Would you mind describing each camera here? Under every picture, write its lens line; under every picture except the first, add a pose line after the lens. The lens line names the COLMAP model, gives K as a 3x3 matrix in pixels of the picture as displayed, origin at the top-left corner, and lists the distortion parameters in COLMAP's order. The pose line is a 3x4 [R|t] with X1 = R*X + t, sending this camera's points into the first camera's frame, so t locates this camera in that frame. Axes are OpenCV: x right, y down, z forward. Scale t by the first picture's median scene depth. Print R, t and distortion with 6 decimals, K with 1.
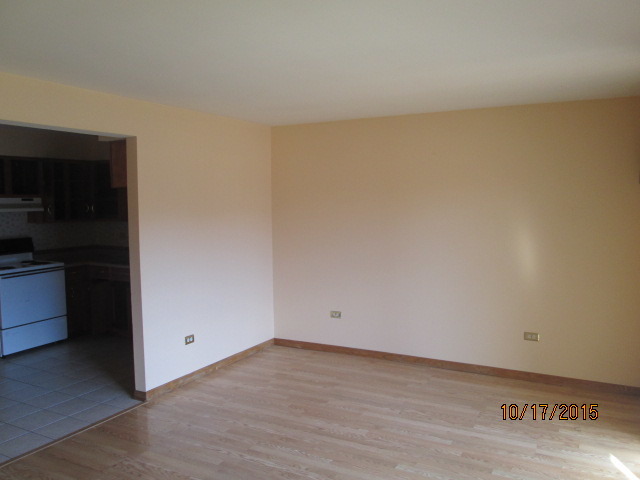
lens RADIAL K [[520.2, 0, 320.0], [0, 520.2, 240.0], [0, 0, 1]] dist [-0.053190, 0.002497]
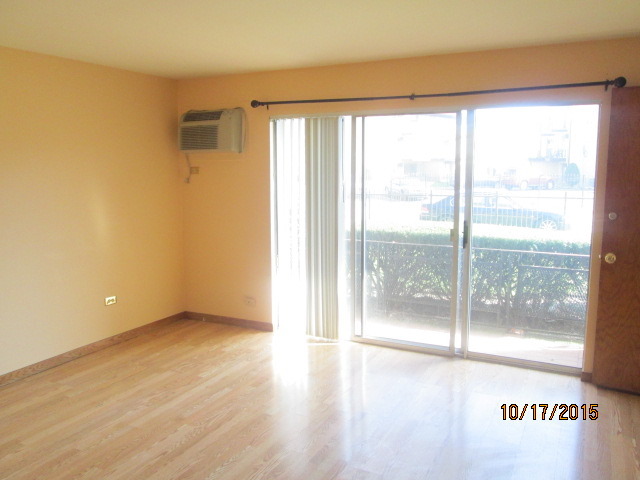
lens RADIAL K [[529.9, 0, 320.0], [0, 529.9, 240.0], [0, 0, 1]] dist [-0.059345, 0.009861]
pose [[-0.020340, -0.132231, 0.991010, -0.707290], [0.084014, 0.987483, 0.133485, -0.036132], [-0.996257, 0.085974, -0.008976, 0.711353]]
